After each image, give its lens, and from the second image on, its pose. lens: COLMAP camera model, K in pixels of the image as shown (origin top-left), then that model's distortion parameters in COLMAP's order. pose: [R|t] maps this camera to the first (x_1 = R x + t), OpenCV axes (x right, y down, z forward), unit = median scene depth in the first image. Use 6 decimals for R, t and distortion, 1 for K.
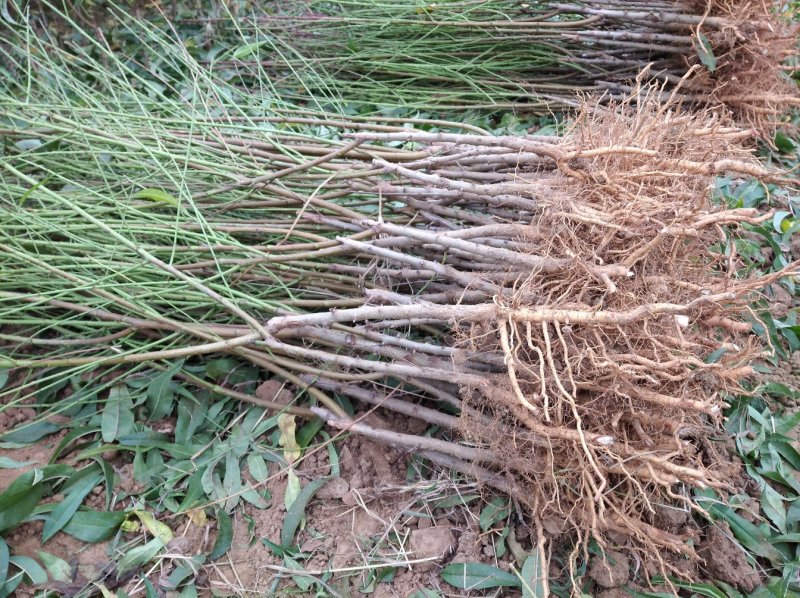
lens RADIAL K [[633.6, 0, 399.0], [0, 633.6, 299.7], [0, 0, 1]] dist [0.024724, -0.019290]
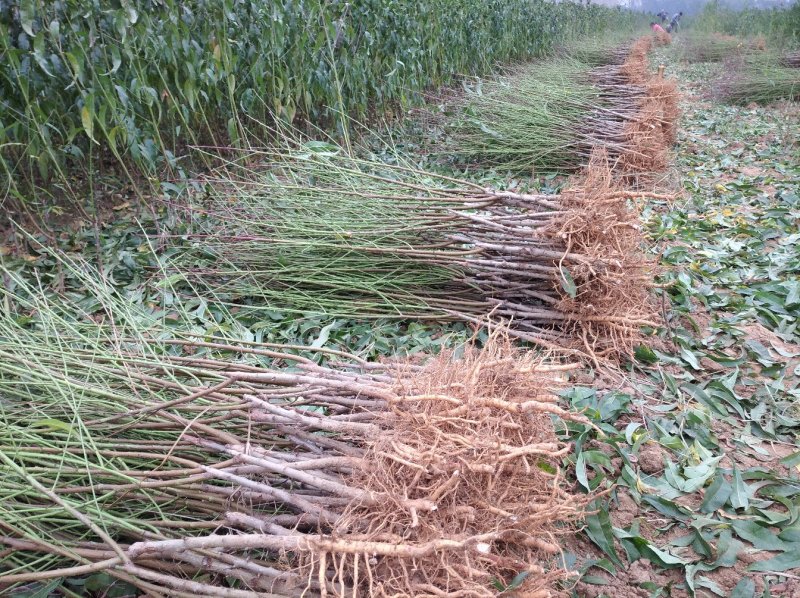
lens RADIAL K [[633.6, 0, 401.2], [0, 633.6, 300.0], [0, 0, 1]] dist [0.024724, -0.019290]
pose [[0.998900, 0.011740, 0.045393, 0.156599], [0.000204, 0.967050, -0.254585, -0.073161], [-0.046886, 0.254314, 0.965985, -0.155119]]
